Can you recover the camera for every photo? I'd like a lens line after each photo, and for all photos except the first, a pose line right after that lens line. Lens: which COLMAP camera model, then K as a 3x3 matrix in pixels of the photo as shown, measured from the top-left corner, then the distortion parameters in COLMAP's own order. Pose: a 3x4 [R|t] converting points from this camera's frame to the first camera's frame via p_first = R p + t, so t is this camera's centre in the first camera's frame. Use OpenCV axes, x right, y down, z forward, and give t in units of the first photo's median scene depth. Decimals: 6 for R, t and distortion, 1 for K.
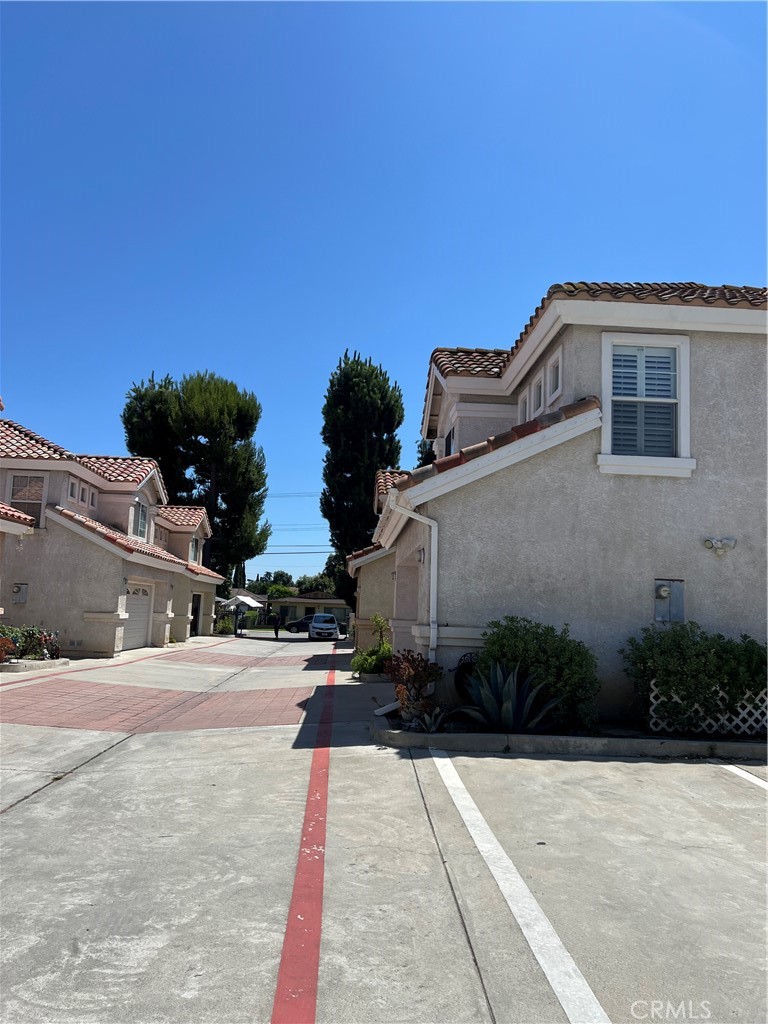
lens RADIAL K [[757.5, 0, 384.6], [0, 757.5, 519.0], [0, 0, 1]] dist [0.059910, -0.068232]
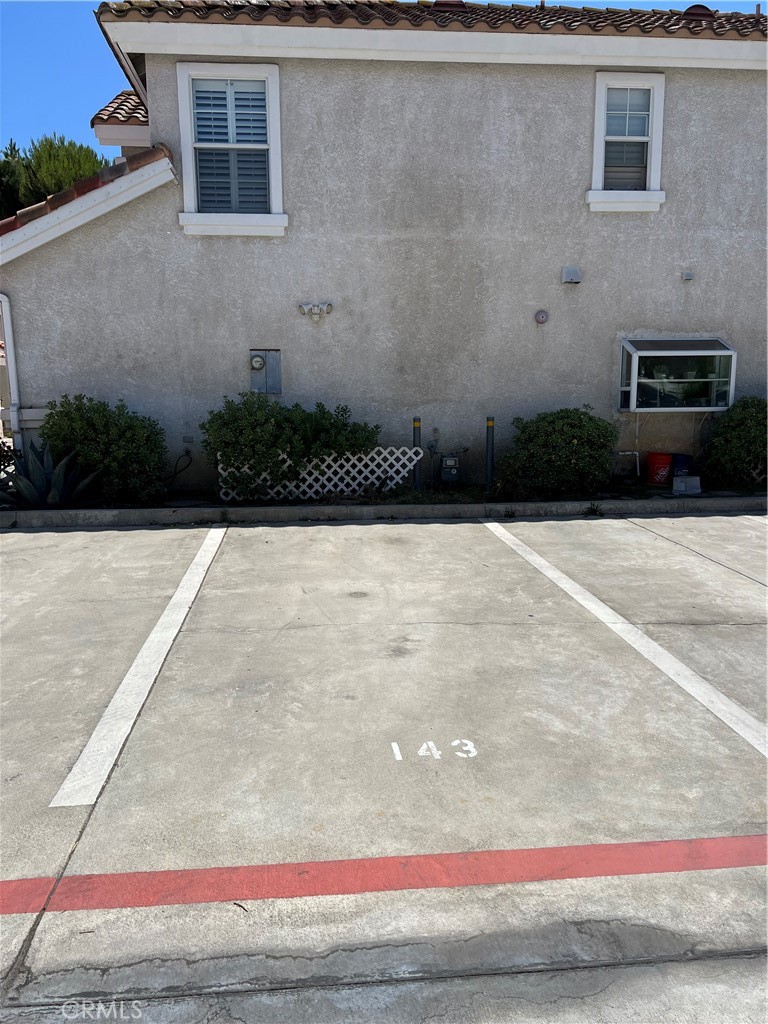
lens RADIAL K [[757.5, 0, 392.9], [0, 757.5, 516.6], [0, 0, 1]] dist [0.059910, -0.068232]
pose [[0.998641, -0.047688, 0.021014, 0.506131], [0.040152, 0.961162, 0.273050, 0.025772], [-0.033219, -0.271835, 0.961770, 0.004565]]
